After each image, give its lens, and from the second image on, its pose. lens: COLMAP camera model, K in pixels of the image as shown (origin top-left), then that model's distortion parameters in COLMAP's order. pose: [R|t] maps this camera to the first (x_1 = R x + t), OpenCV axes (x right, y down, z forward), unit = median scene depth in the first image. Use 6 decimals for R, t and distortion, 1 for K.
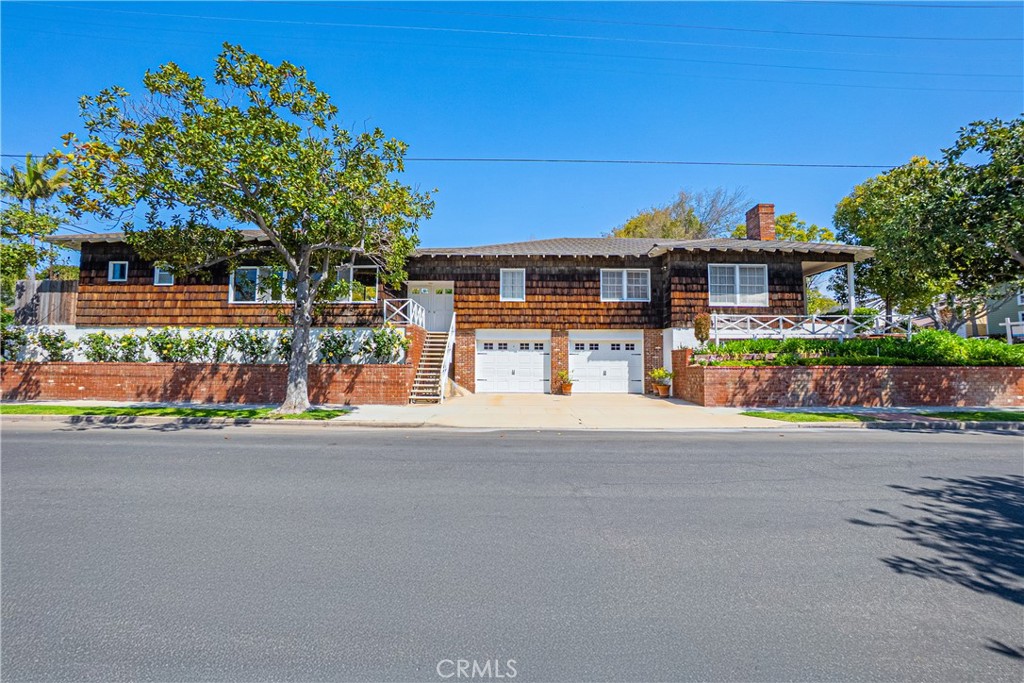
lens RADIAL K [[471.2, 0, 512.0], [0, 471.2, 341.5], [0, 0, 1]] dist [-0.041044, 0.000283]
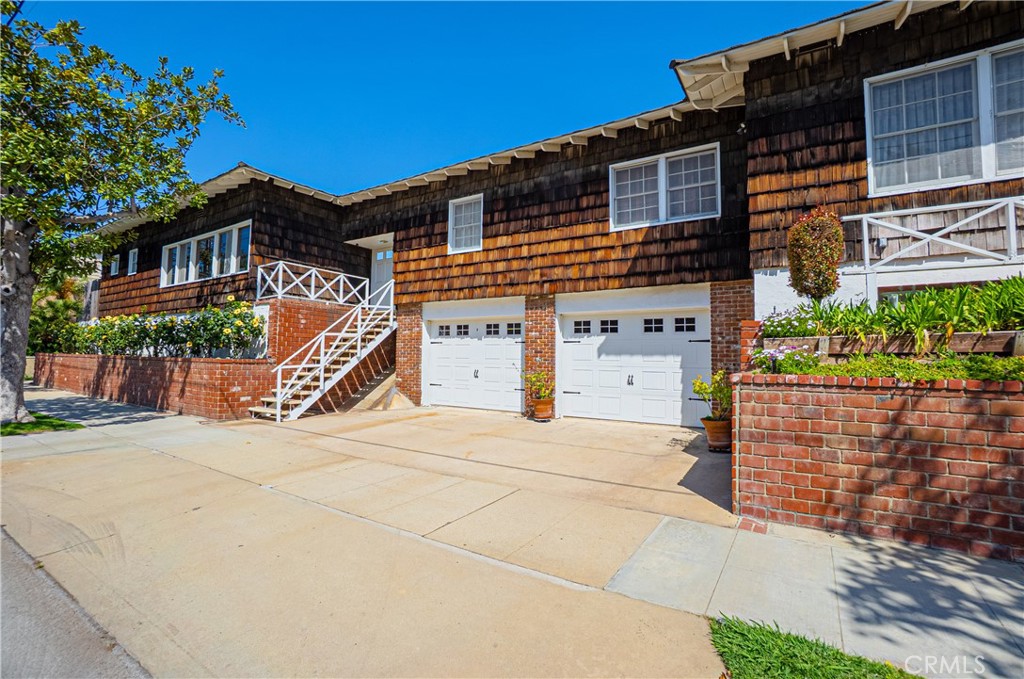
lens RADIAL K [[467.9, 0, 535.4], [0, 467.9, 324.1], [0, 0, 1]] dist [-0.005156, 0.000245]
pose [[0.842132, -0.032774, -0.538275, 0.380927], [0.021636, 0.999401, -0.027001, 0.020714], [0.538837, 0.011092, 0.842337, 0.556074]]
